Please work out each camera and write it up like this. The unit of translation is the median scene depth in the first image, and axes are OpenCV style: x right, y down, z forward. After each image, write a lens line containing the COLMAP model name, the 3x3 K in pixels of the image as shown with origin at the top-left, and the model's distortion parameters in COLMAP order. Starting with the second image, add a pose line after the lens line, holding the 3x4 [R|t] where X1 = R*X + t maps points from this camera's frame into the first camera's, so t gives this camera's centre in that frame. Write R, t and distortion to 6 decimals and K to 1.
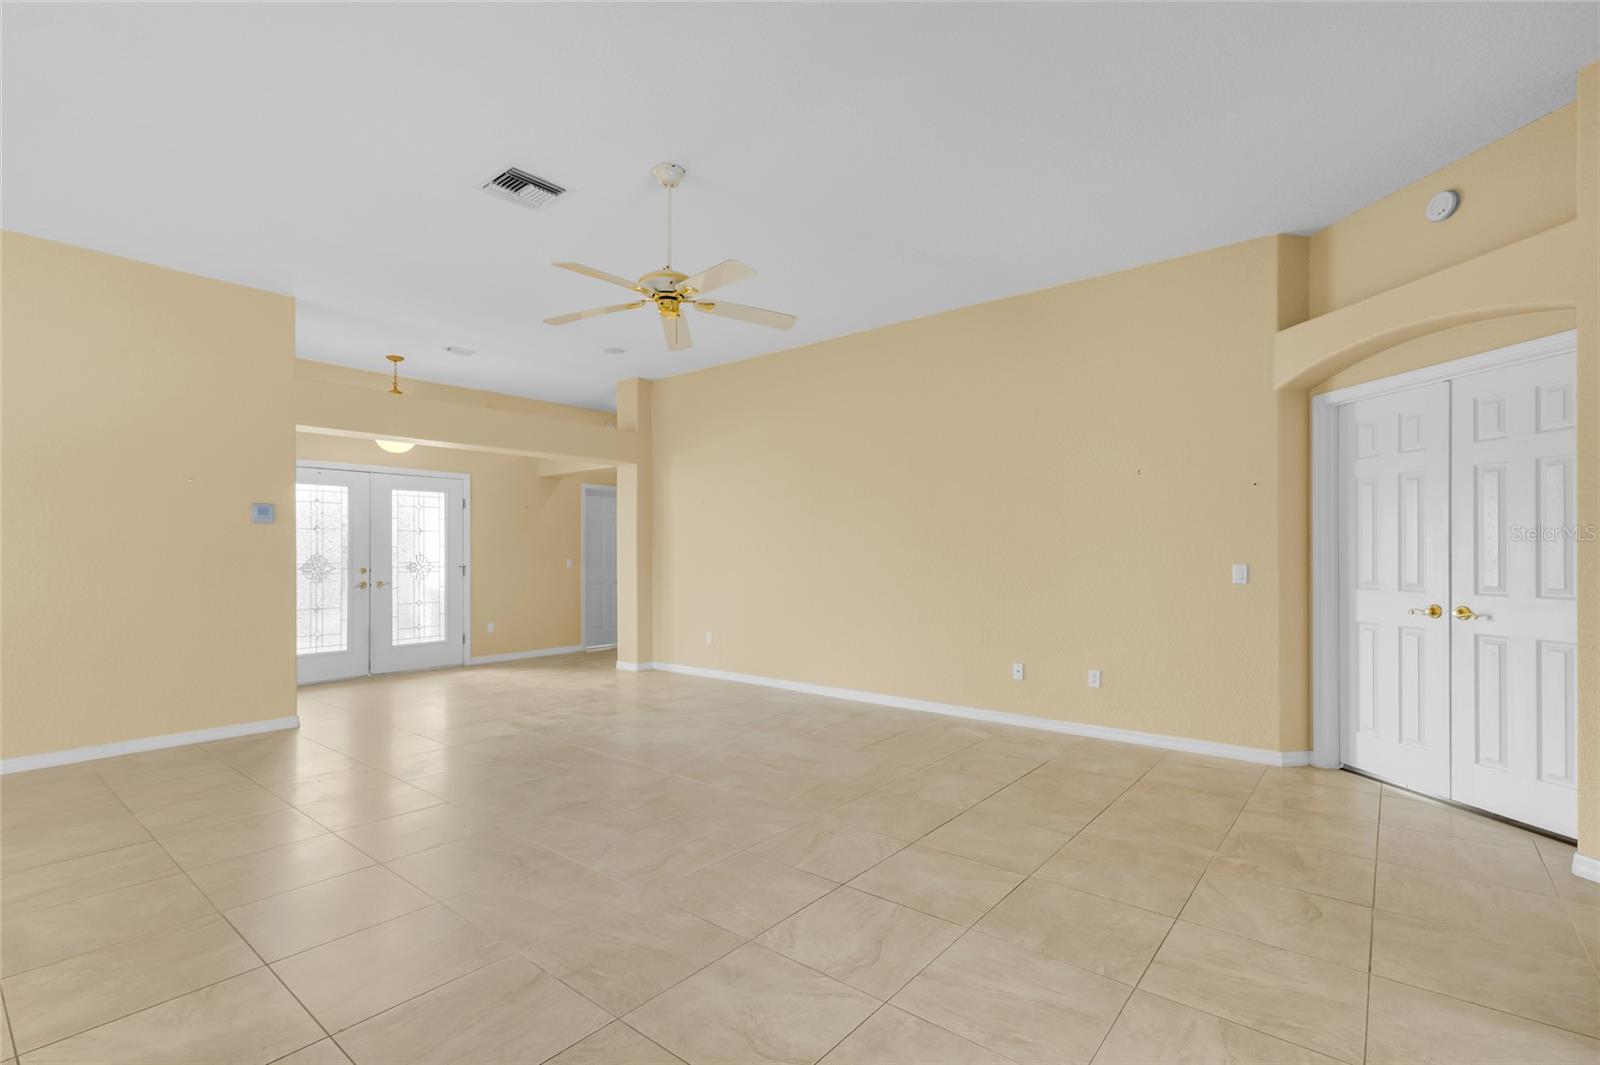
lens RADIAL K [[731.8, 0, 793.1], [0, 731.8, 556.3], [0, 0, 1]] dist [0.007430, -0.002255]
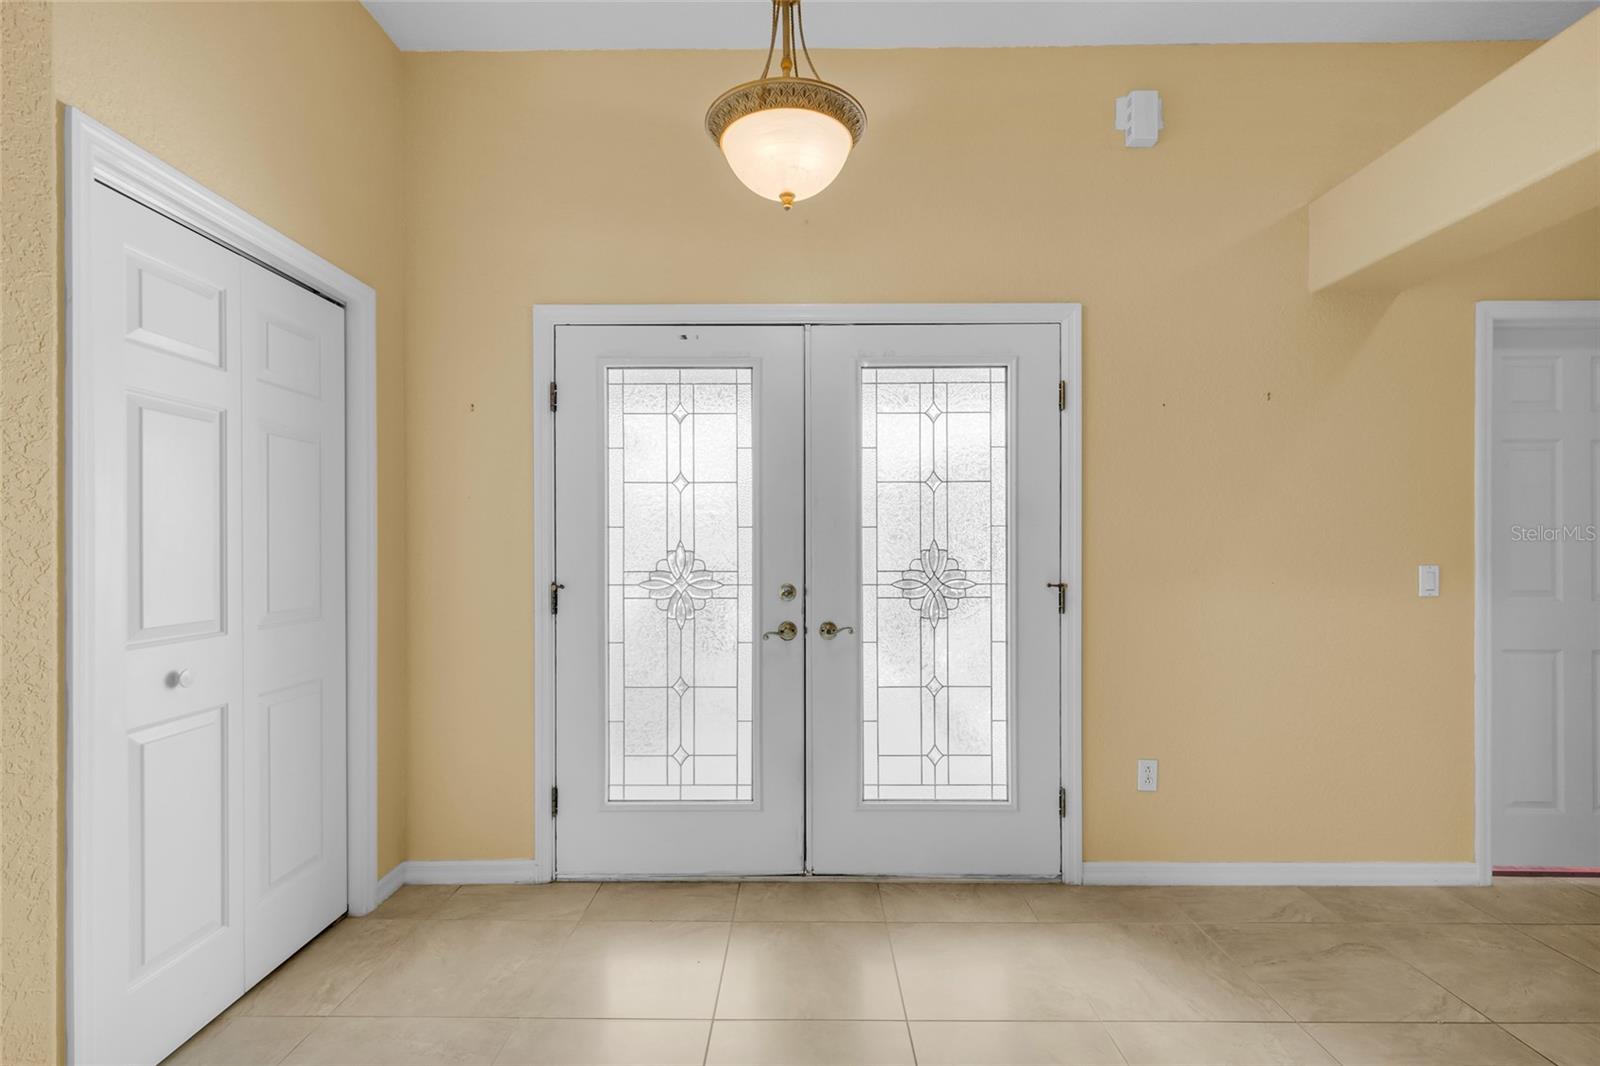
lens RADIAL K [[731.8, 0, 800.3], [0, 731.8, 536.0], [0, 0, 1]] dist [0.007430, -0.002255]
pose [[0.634918, 0.000800, -0.772579, -0.287403], [-0.002438, 0.999997, -0.000968, -0.008078], [0.772576, 0.002499, 0.634918, 0.748477]]
